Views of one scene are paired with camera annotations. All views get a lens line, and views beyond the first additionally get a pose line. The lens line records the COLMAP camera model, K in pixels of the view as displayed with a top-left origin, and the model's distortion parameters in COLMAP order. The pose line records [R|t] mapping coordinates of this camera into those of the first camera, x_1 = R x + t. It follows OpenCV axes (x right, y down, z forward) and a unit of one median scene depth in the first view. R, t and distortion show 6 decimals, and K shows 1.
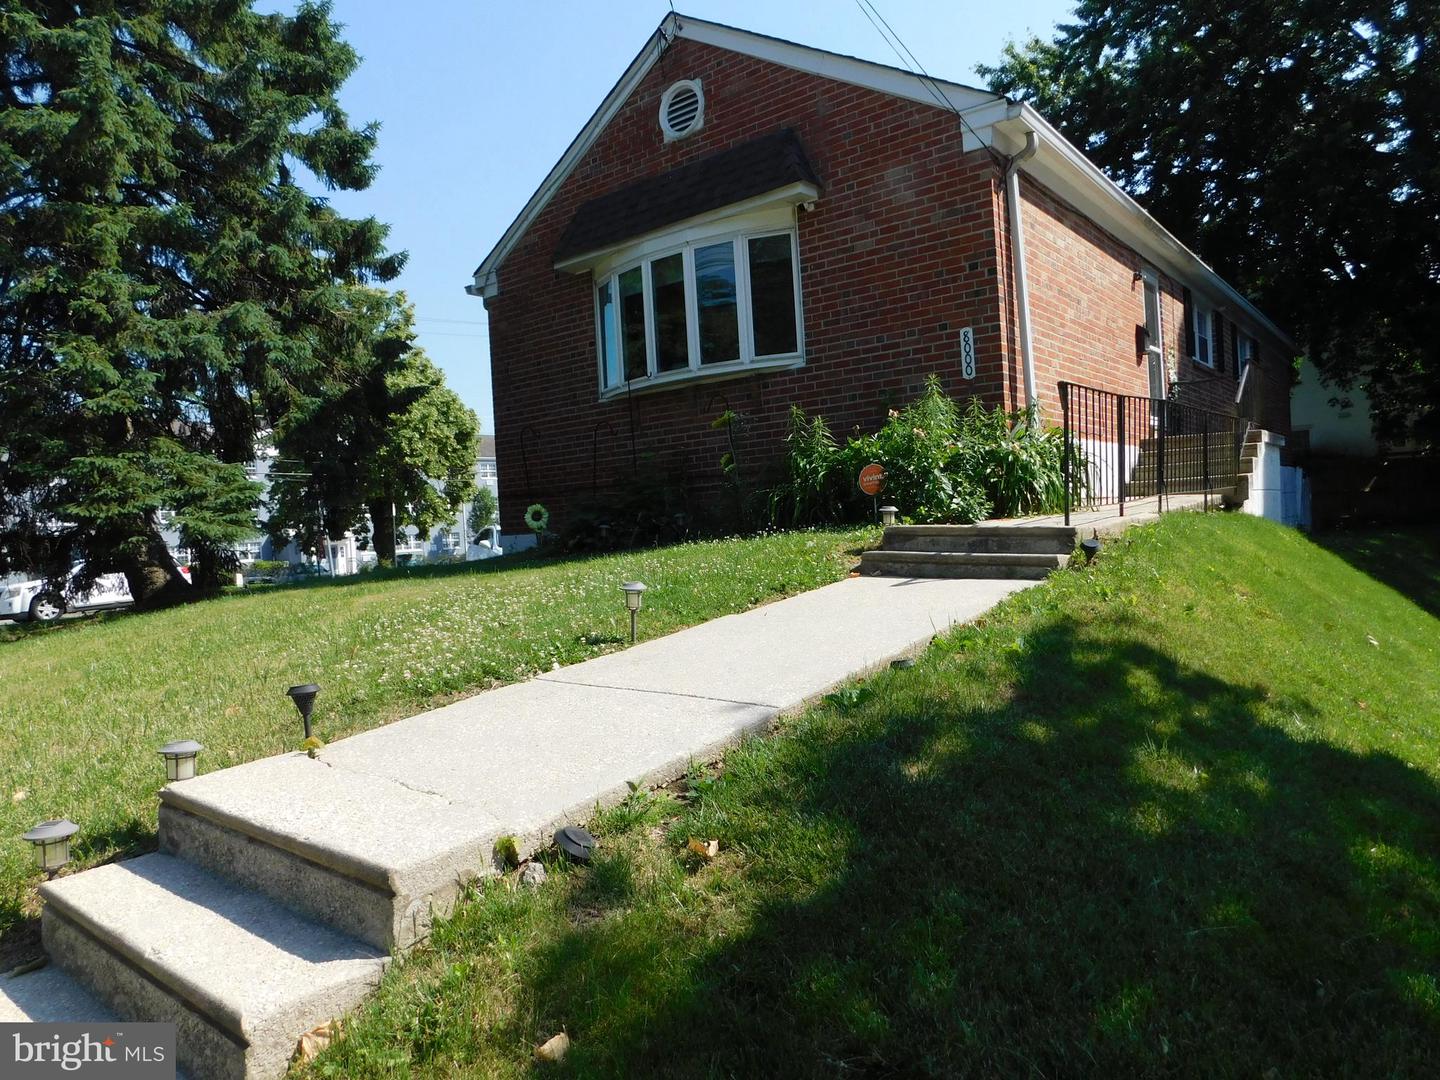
lens RADIAL K [[949.2, 0, 728.0], [0, 949.2, 528.4], [0, 0, 1]] dist [-0.051441, 0.049115]
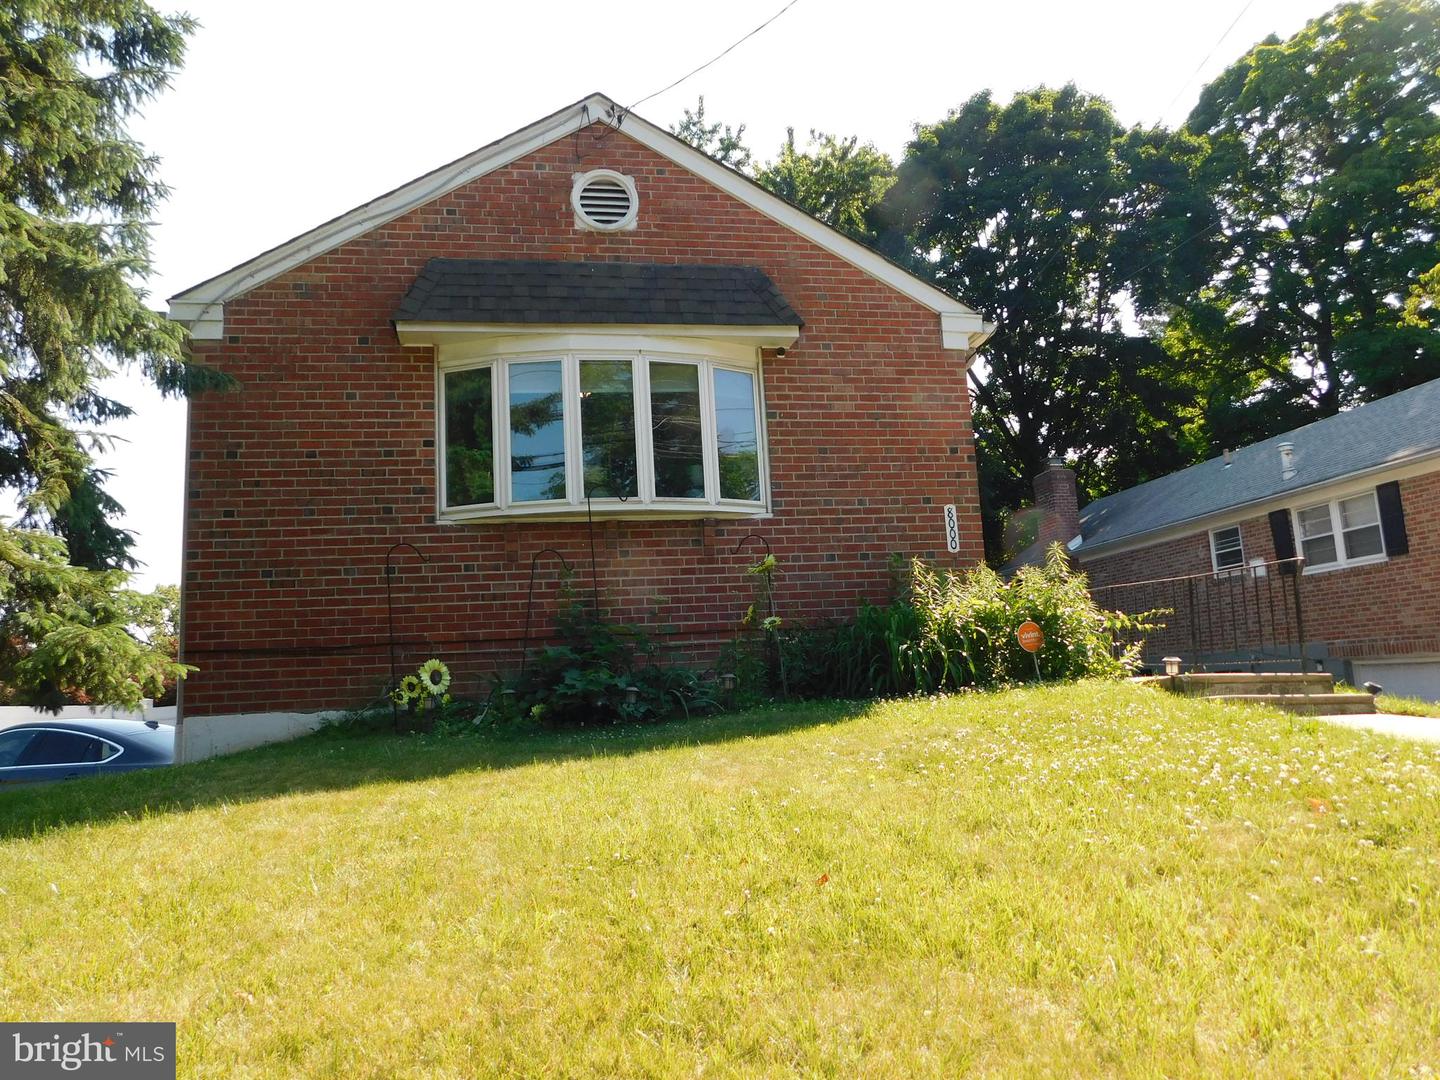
lens RADIAL K [[1006.8, 0, 717.1], [0, 1006.8, 537.6], [0, 0, 1]] dist [-0.070787, 0.059097]
pose [[0.654348, 0.137454, 0.743597, -0.662124], [0.020544, 0.979747, -0.199184, 0.038103], [-0.755915, 0.145612, 0.638271, 0.423788]]
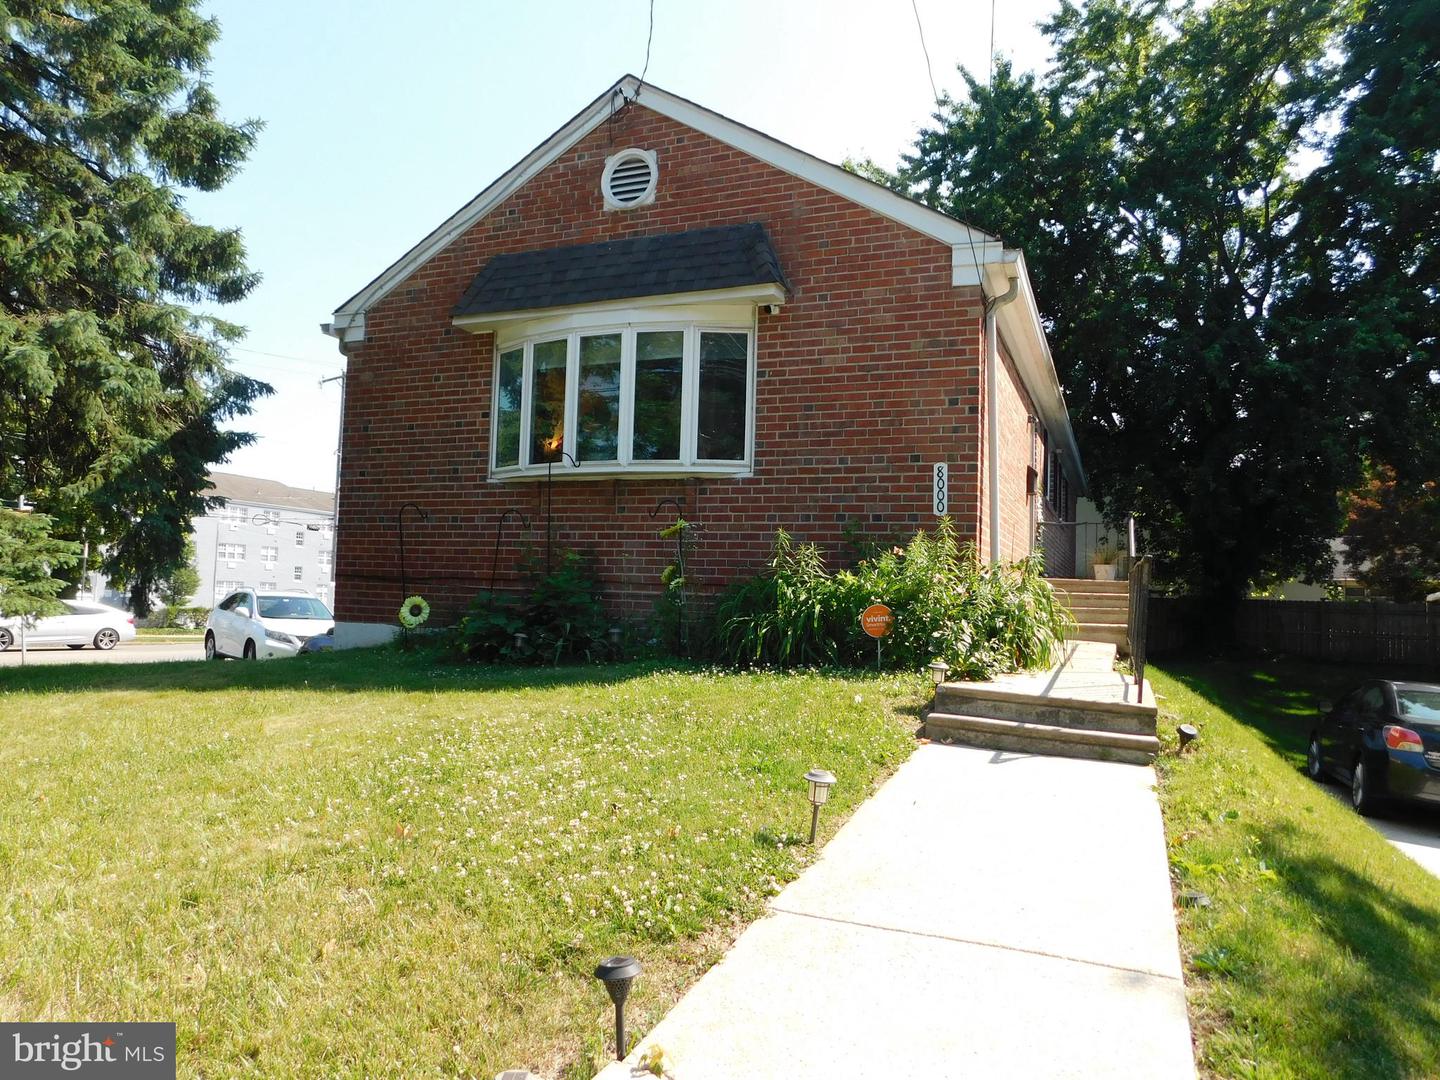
lens RADIAL K [[994.6, 0, 723.9], [0, 994.6, 539.0], [0, 0, 1]] dist [-0.070198, 0.075905]
pose [[0.958110, 0.101478, 0.267820, -0.197060], [-0.083137, 0.993403, -0.078986, -0.032048], [-0.274068, 0.053412, 0.960226, 0.080016]]
